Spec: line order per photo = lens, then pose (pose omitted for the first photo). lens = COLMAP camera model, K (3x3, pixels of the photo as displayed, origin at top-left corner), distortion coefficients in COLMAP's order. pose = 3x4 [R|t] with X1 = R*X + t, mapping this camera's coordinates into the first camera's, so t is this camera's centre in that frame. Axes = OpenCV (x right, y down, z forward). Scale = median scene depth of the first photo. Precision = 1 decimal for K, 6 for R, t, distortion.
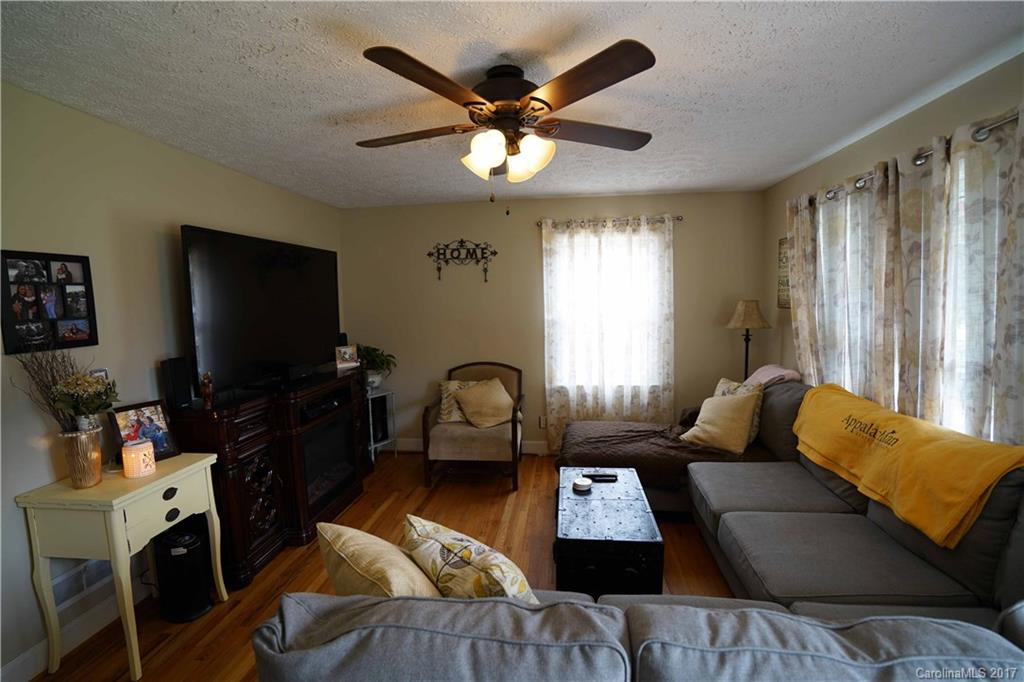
lens RADIAL K [[468.2, 0, 512.0], [0, 468.2, 341.0], [0, 0, 1]] dist [-0.065667, 0.029937]
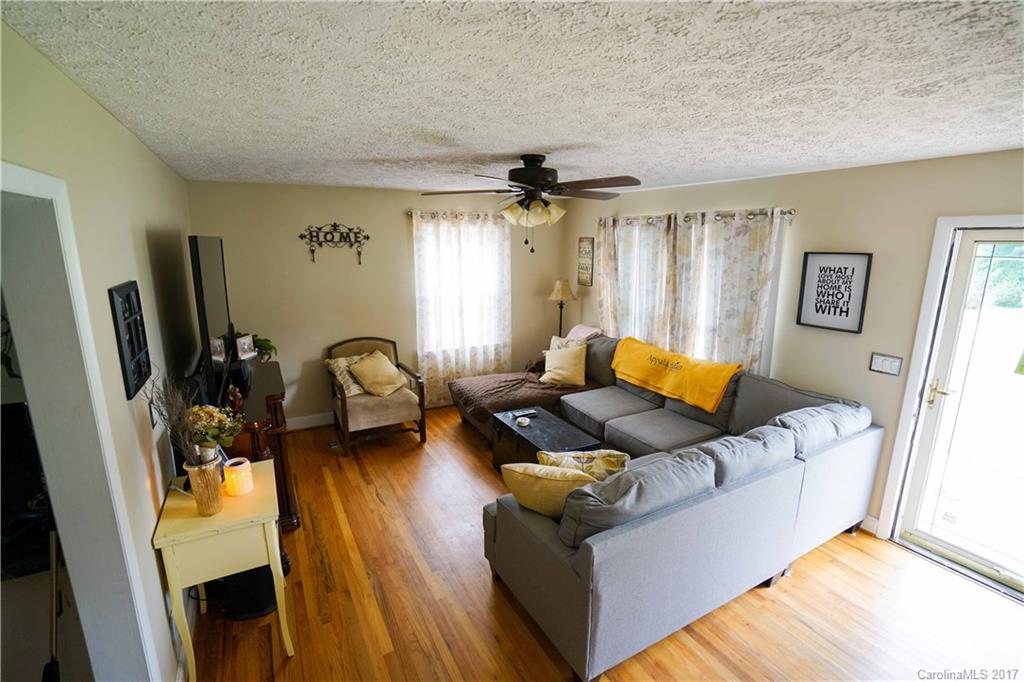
lens RADIAL K [[468.2, 0, 512.0], [0, 468.2, 341.0], [0, 0, 1]] dist [-0.065667, 0.029937]
pose [[0.817646, -0.094370, 0.567935, -0.535676], [0.028689, 0.991927, 0.123519, -0.098379], [-0.575006, -0.084701, 0.813753, -0.124361]]
